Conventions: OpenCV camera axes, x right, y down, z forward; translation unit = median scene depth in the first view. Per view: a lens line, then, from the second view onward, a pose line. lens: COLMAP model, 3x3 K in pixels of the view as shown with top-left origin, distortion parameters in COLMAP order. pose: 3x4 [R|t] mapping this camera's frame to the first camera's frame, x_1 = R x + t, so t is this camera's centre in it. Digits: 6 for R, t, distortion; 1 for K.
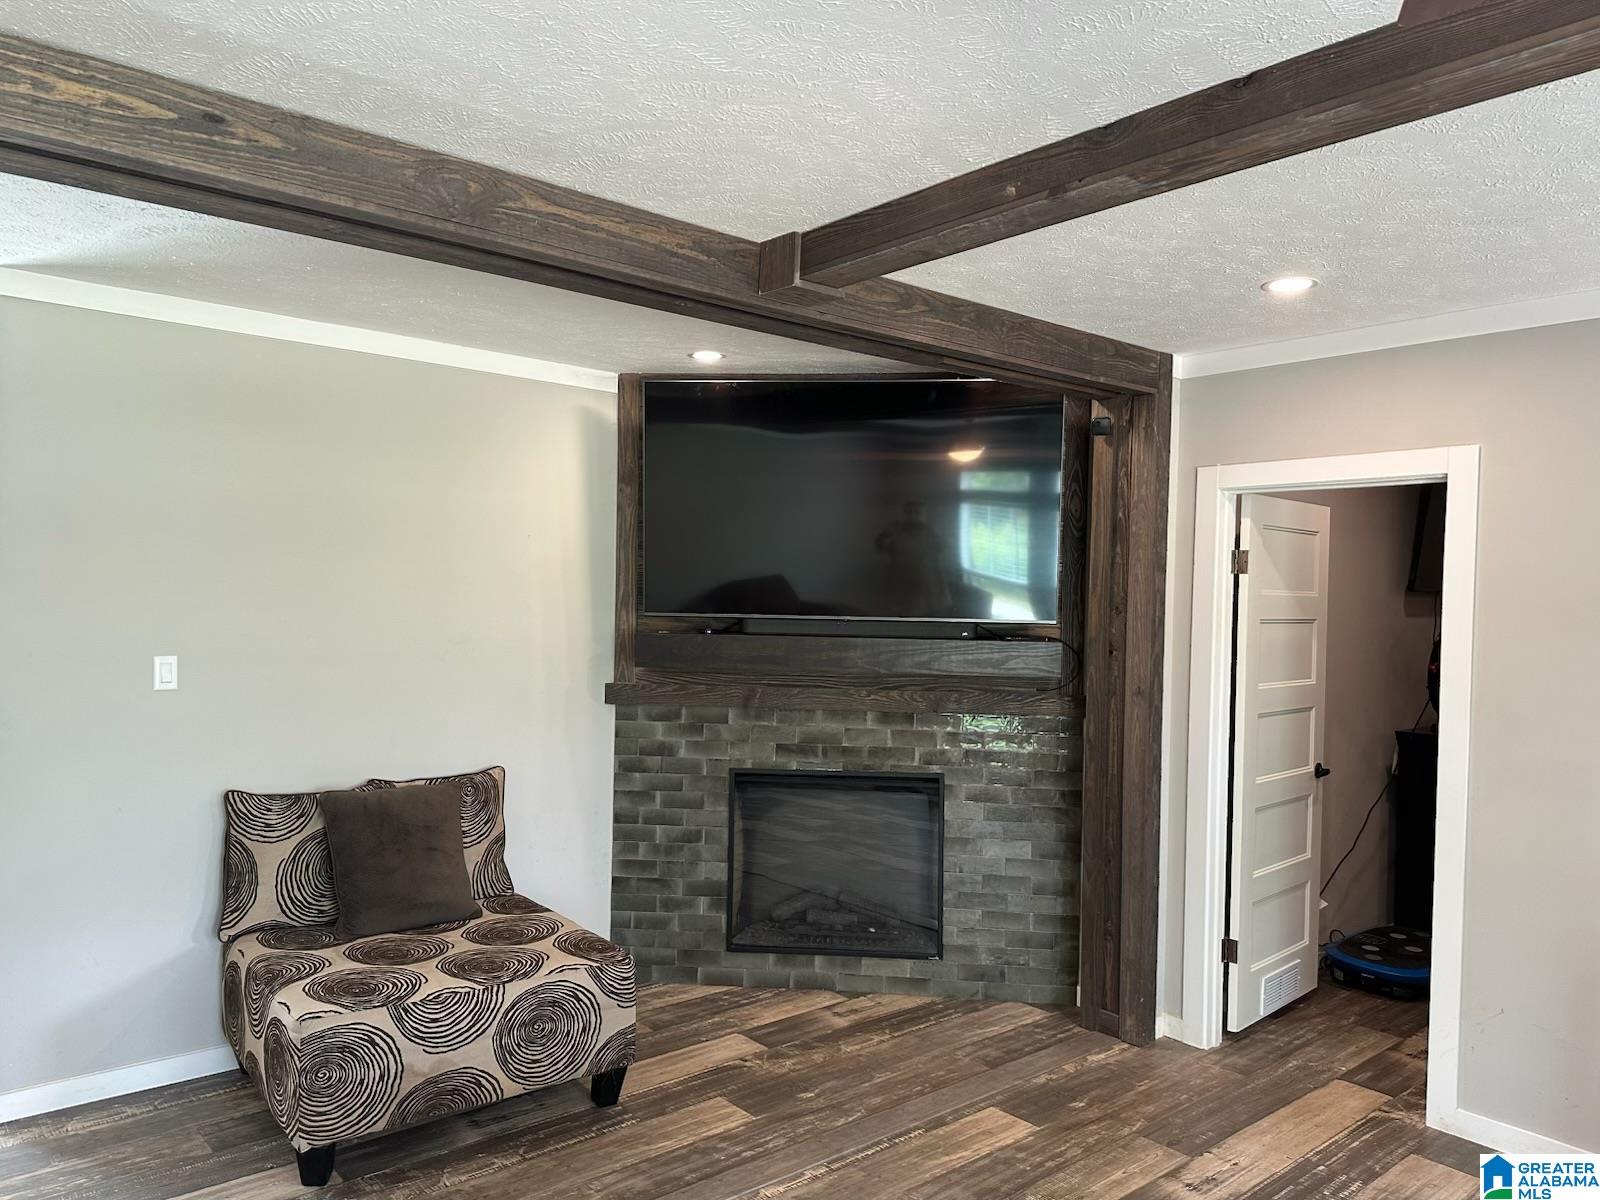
lens RADIAL K [[1119.7, 0, 799.2], [0, 1119.7, 609.1], [0, 0, 1]] dist [0.081259, -0.099105]
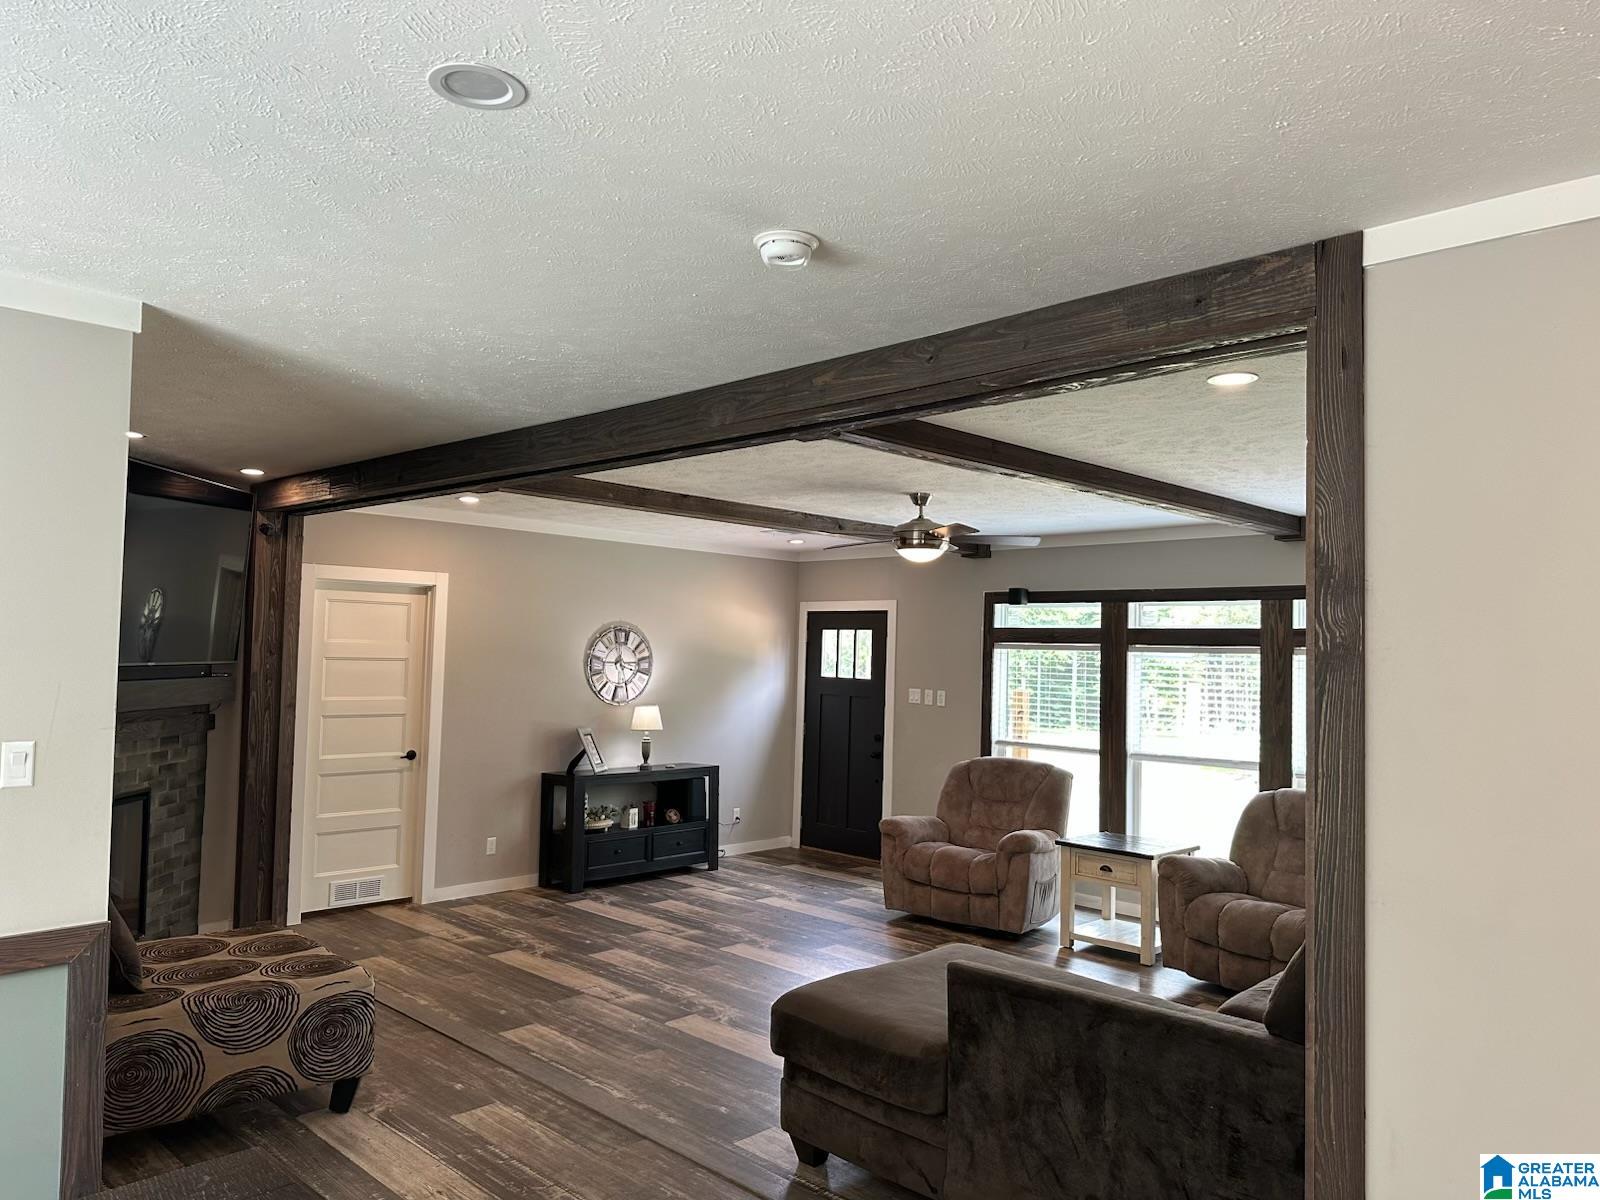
lens RADIAL K [[1119.7, 0, 799.2], [0, 1119.7, 609.1], [0, 0, 1]] dist [0.081259, -0.099105]
pose [[-0.098086, 0.016877, 0.995035, -1.198161], [-0.007588, 0.999814, -0.017706, -0.033781], [-0.995149, -0.009287, -0.097939, 0.411953]]
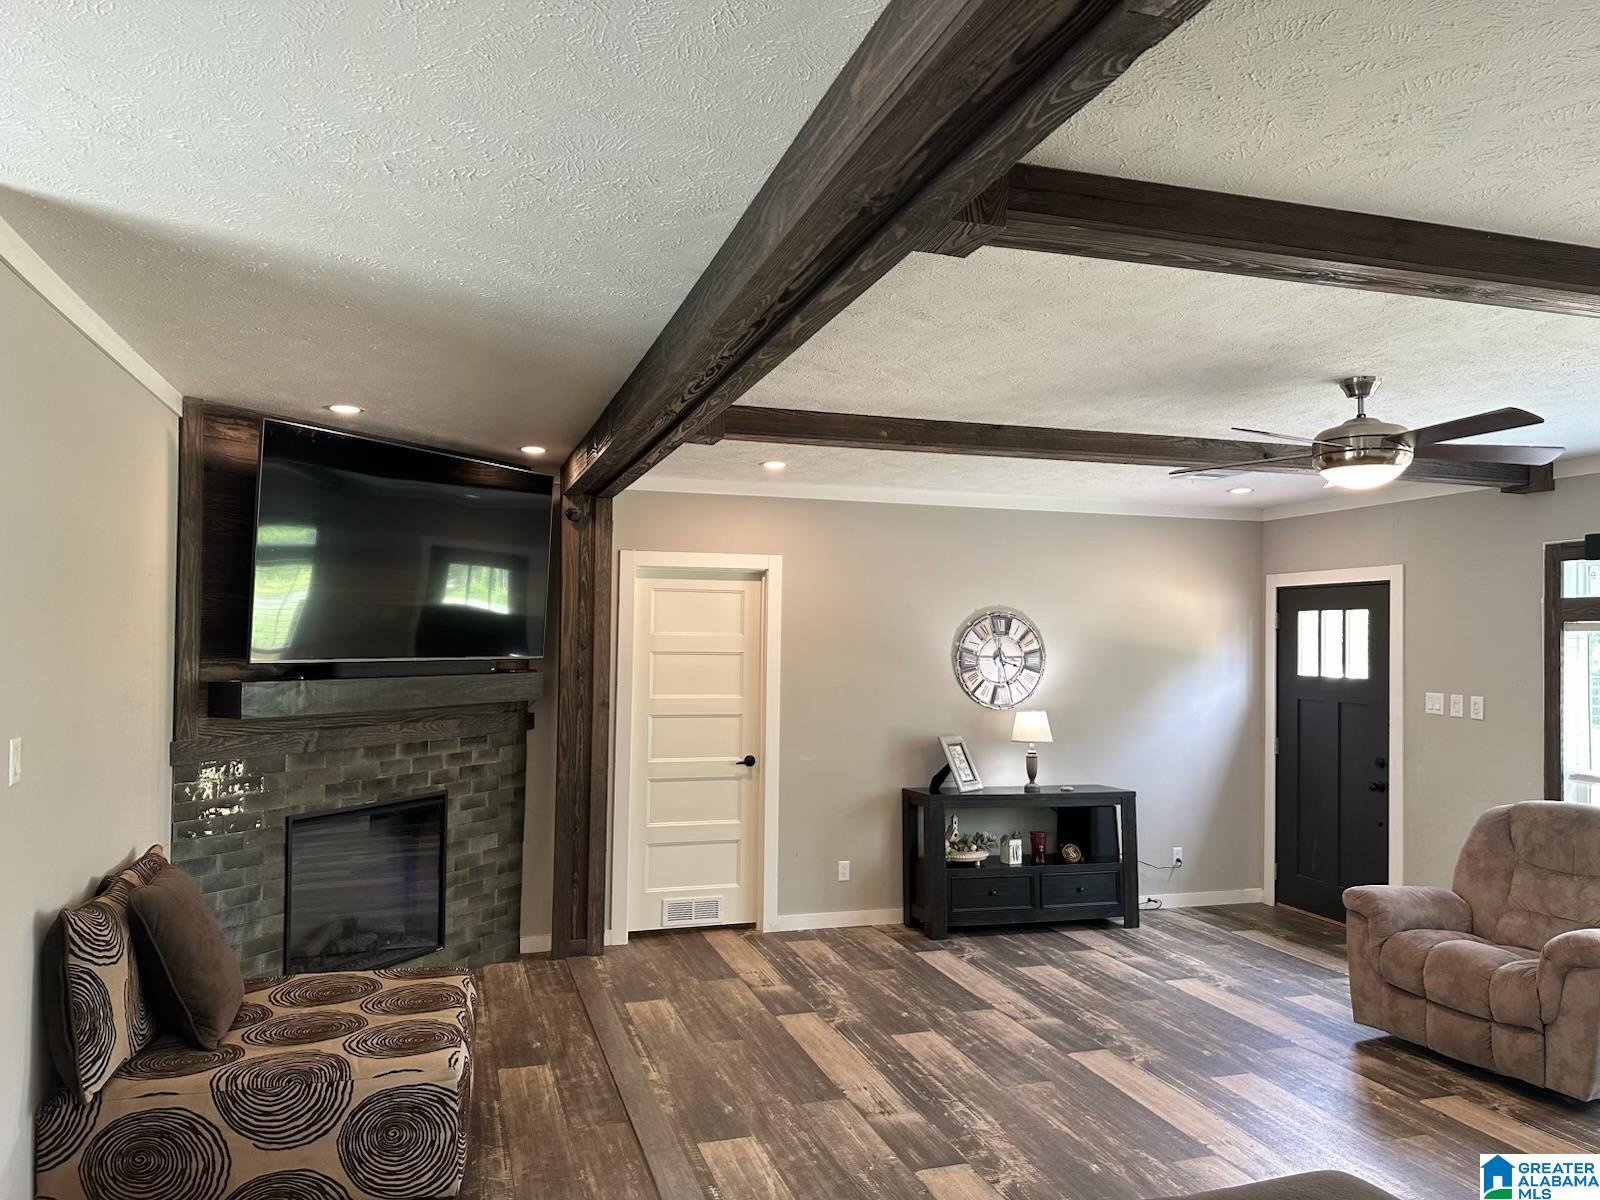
lens RADIAL K [[1119.7, 0, 799.2], [0, 1119.7, 609.1], [0, 0, 1]] dist [0.081259, -0.099105]
pose [[0.383426, 0.012183, 0.923491, -0.827141], [0.013114, 0.999740, -0.018633, -0.016108], [-0.923478, 0.019255, 0.383167, 0.203272]]
